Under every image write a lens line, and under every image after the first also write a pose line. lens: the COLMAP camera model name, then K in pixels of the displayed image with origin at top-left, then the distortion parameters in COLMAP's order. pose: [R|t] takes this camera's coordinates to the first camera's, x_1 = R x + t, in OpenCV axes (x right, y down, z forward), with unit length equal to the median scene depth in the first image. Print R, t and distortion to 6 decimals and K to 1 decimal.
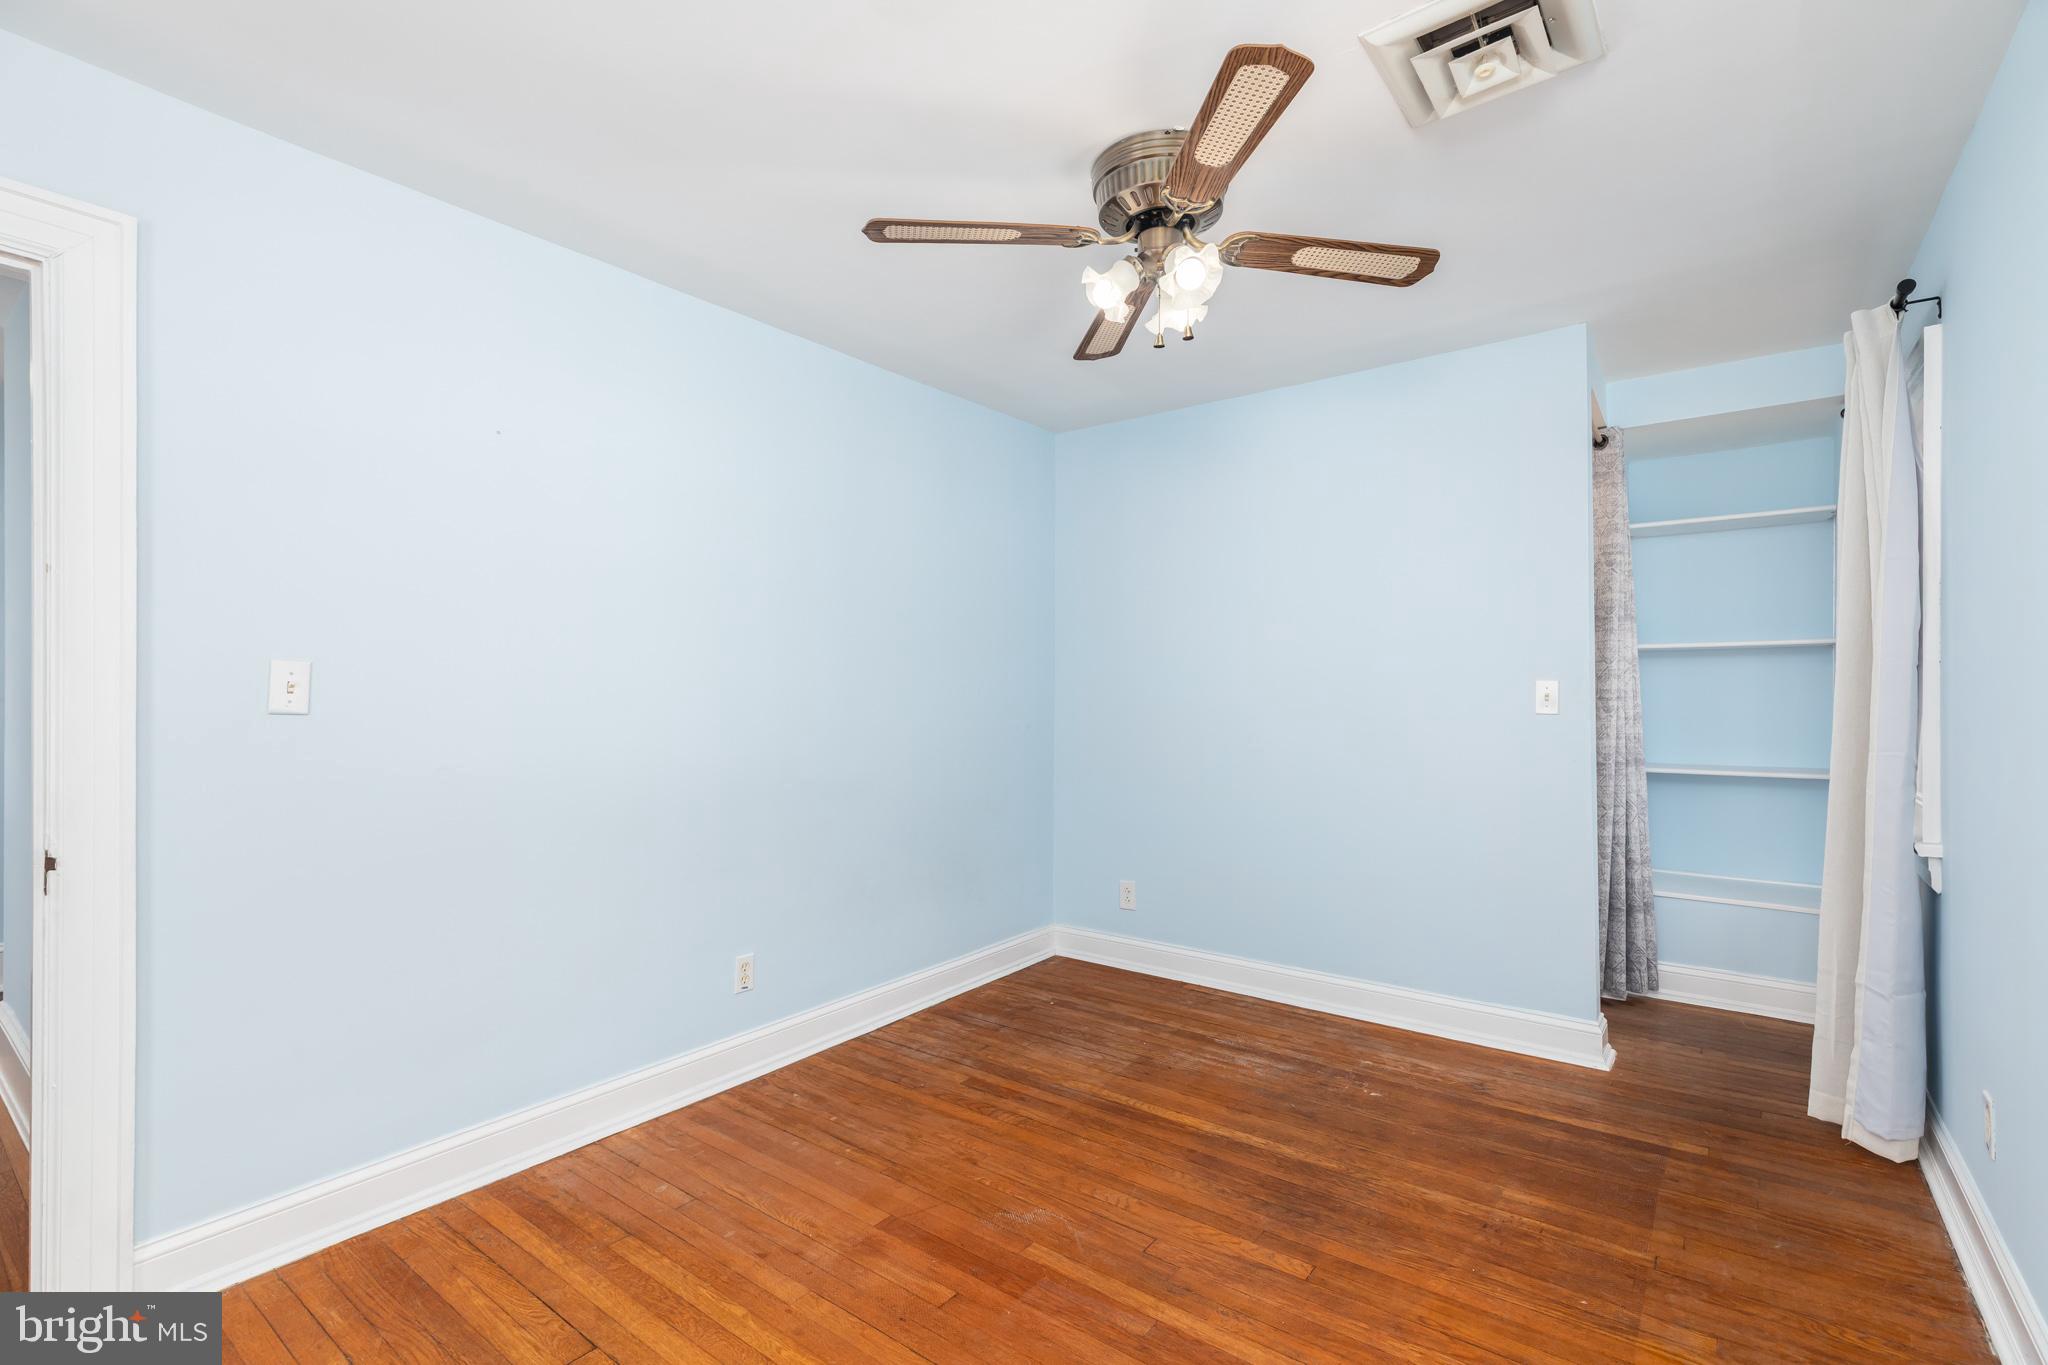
lens RADIAL K [[930.0, 0, 1030.5], [0, 930.0, 681.9], [0, 0, 1]] dist [0.000786, -0.000682]
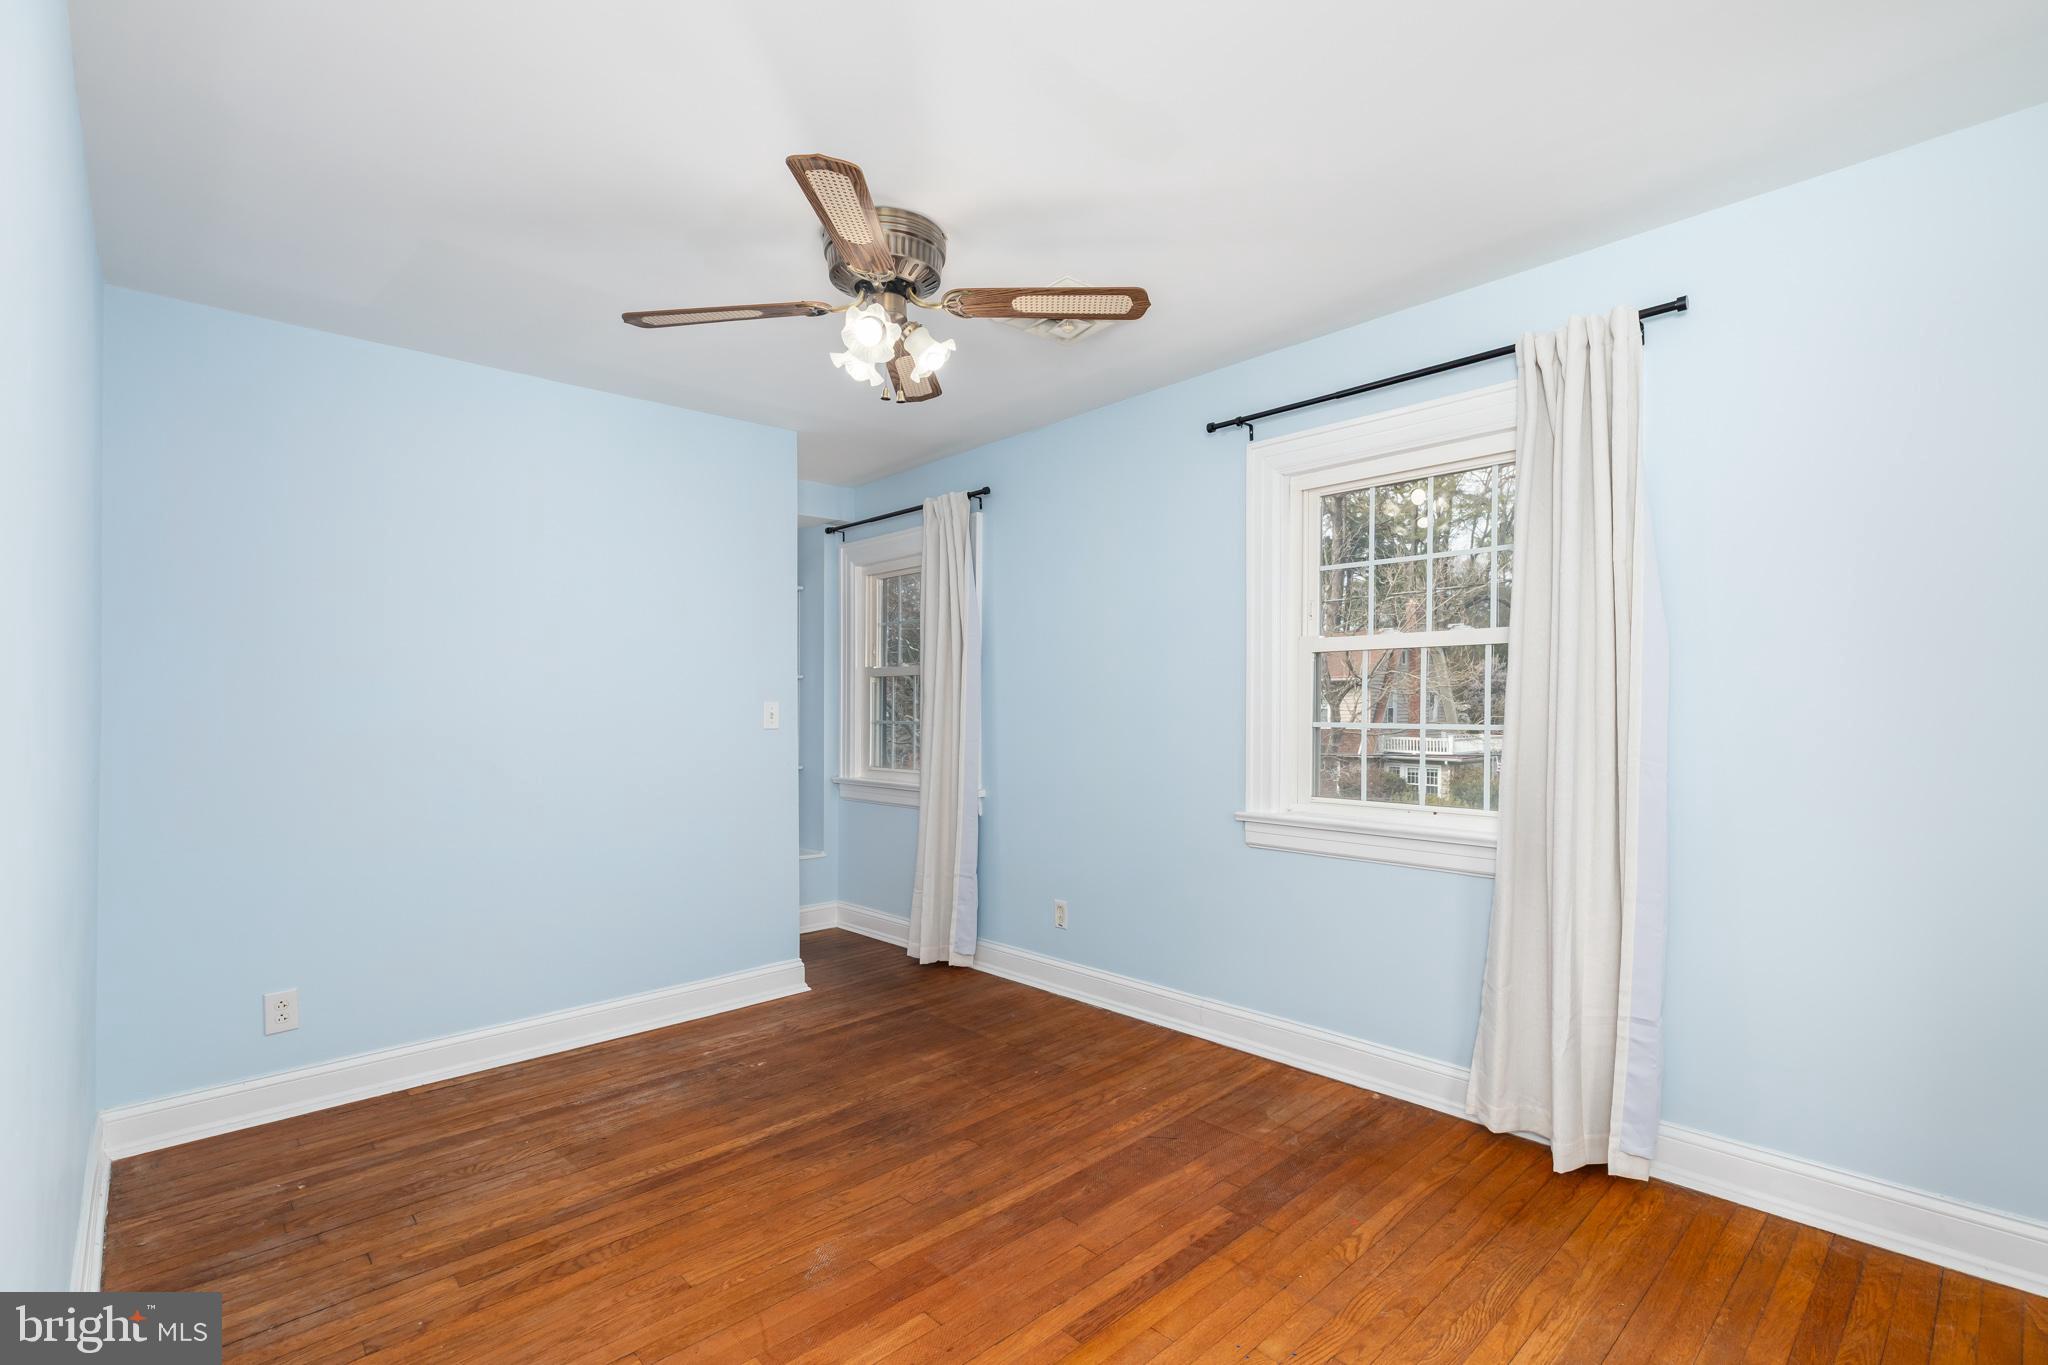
lens RADIAL K [[930.0, 0, 1030.5], [0, 930.0, 681.9], [0, 0, 1]] dist [0.000786, -0.000682]
pose [[0.164545, 0.024680, 0.986061, -0.724658], [0.001974, 0.999677, -0.025351, 0.004368], [-0.986368, 0.006118, 0.164443, 0.491089]]
